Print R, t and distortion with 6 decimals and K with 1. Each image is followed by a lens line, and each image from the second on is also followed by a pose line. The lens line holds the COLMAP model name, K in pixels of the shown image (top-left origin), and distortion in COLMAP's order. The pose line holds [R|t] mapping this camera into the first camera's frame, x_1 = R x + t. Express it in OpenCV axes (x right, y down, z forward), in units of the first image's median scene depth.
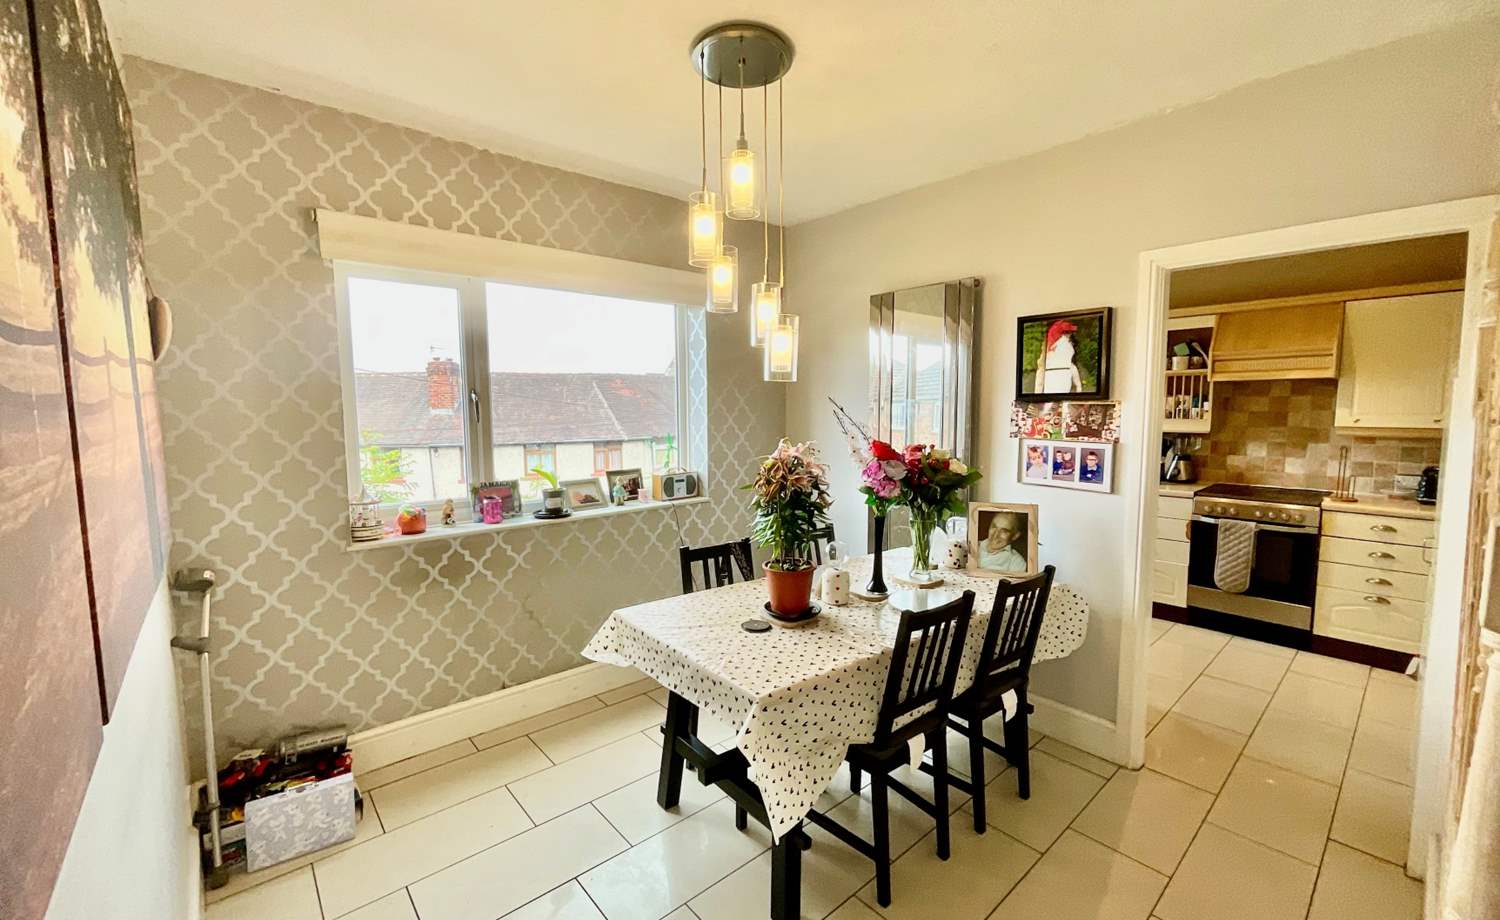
lens RADIAL K [[609.5, 0, 735.4], [0, 609.5, 461.7], [0, 0, 1]] dist [0.003398, -0.003206]
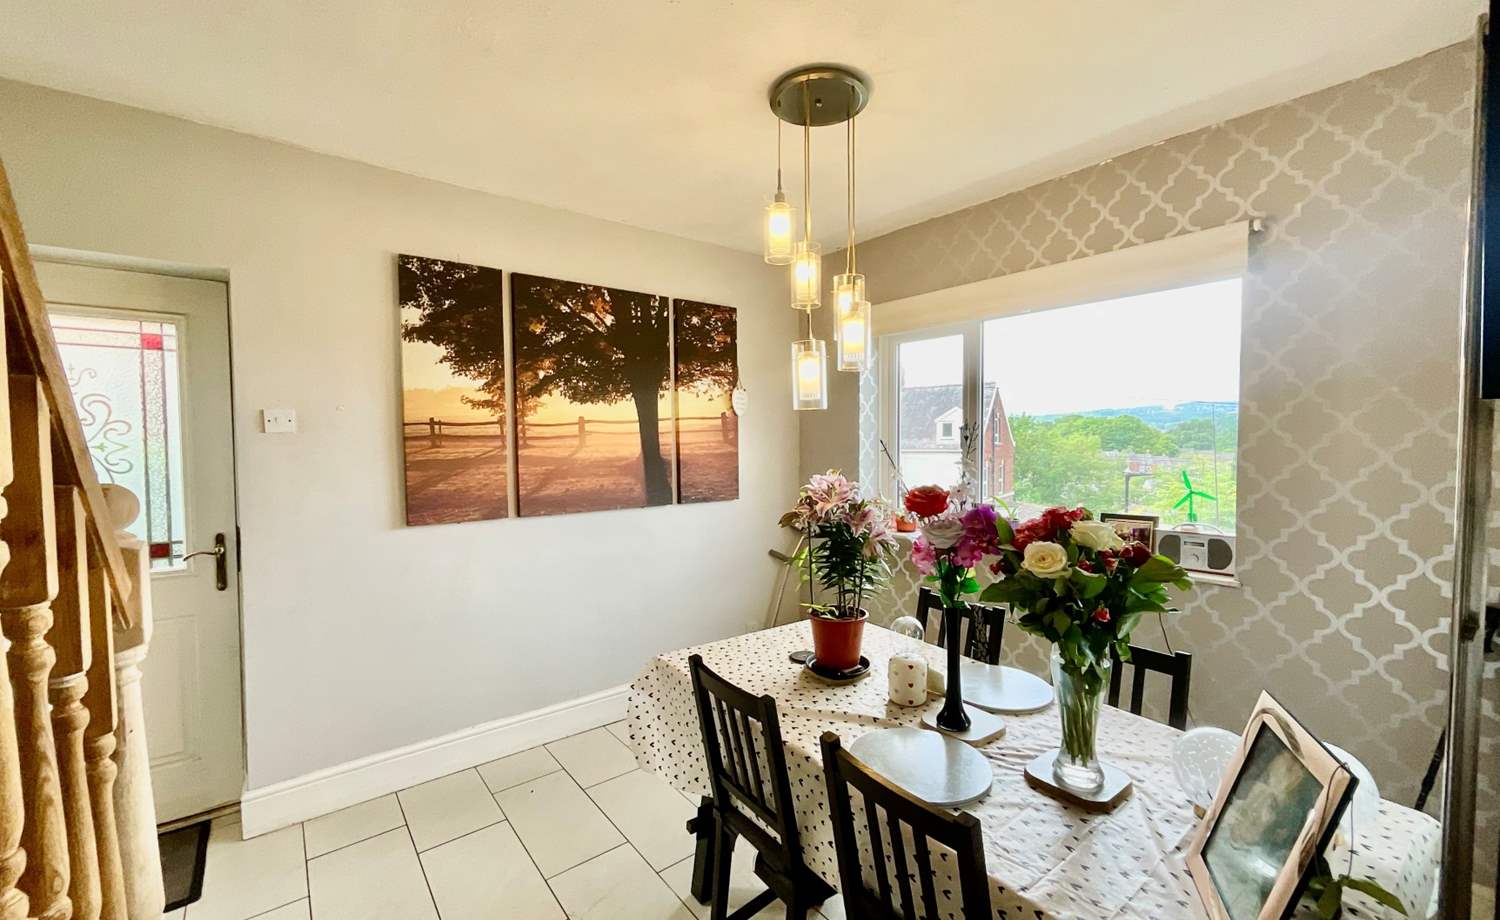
lens RADIAL K [[609.5, 0, 752.7], [0, 609.5, 455.6], [0, 0, 1]] dist [0.003398, -0.003206]
pose [[-0.037144, 0.036132, -0.998657, 0.793292], [-0.083290, 0.995757, 0.039125, -0.068443], [0.995833, 0.084632, -0.033977, 0.722430]]
